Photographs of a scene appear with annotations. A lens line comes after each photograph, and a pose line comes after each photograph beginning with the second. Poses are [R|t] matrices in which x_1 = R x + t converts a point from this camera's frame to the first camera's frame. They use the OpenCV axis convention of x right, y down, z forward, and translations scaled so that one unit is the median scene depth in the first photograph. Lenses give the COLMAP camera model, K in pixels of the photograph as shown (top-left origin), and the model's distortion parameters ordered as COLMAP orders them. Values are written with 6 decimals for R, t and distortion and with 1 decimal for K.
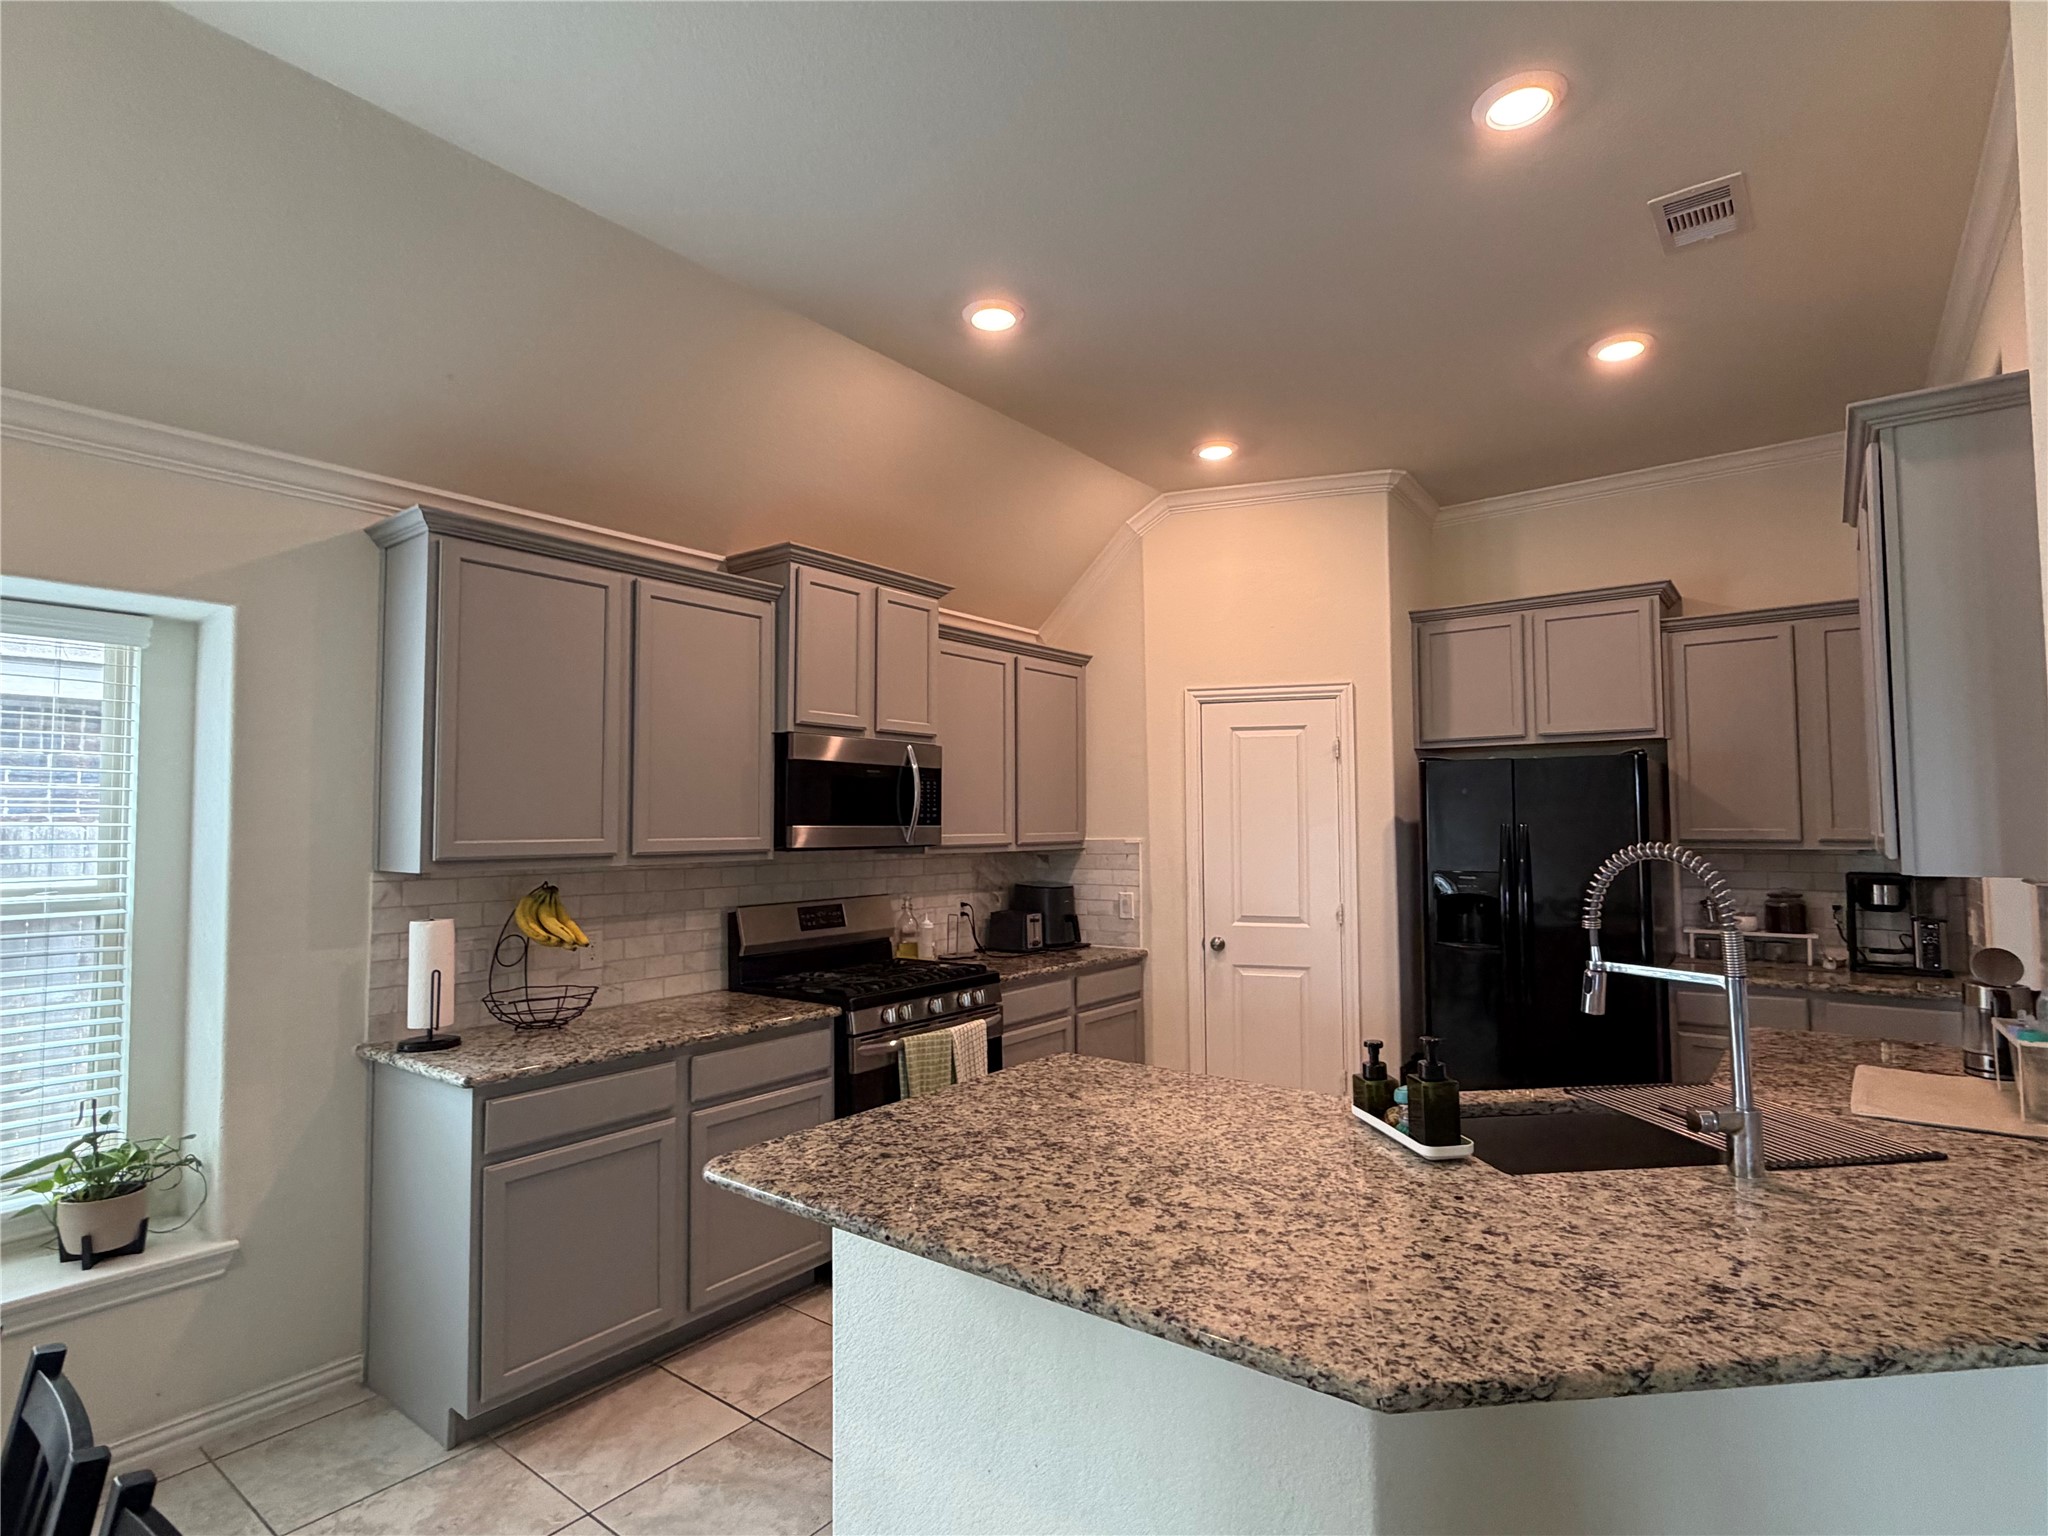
lens RADIAL K [[1031.4, 0, 1023.8], [0, 1031.4, 776.9], [0, 0, 1]] dist [-0.000185, -0.000198]
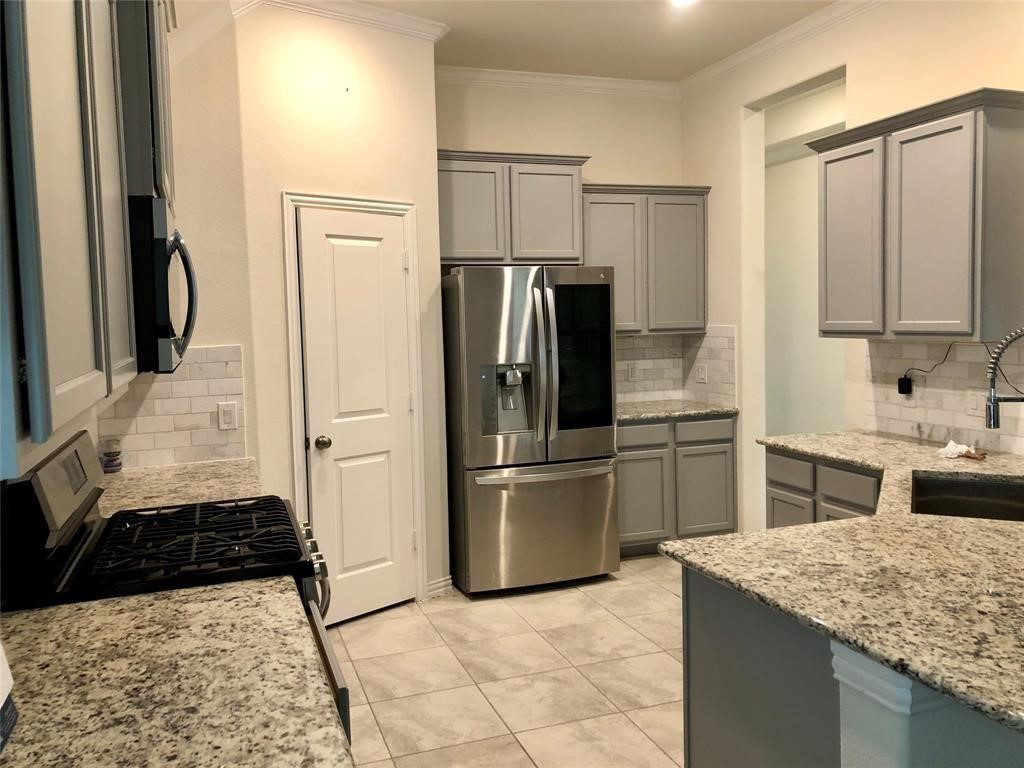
lens RADIAL K [[833.3, 0, 512.0], [0, 833.3, 384.0], [0, 0, 1]] dist [0.005539, -0.002557]
pose [[0.548992, -0.074564, 0.832495, -0.546561], [-0.018565, 0.994679, 0.101333, 0.017837], [-0.835621, -0.071086, 0.544687, 0.502987]]
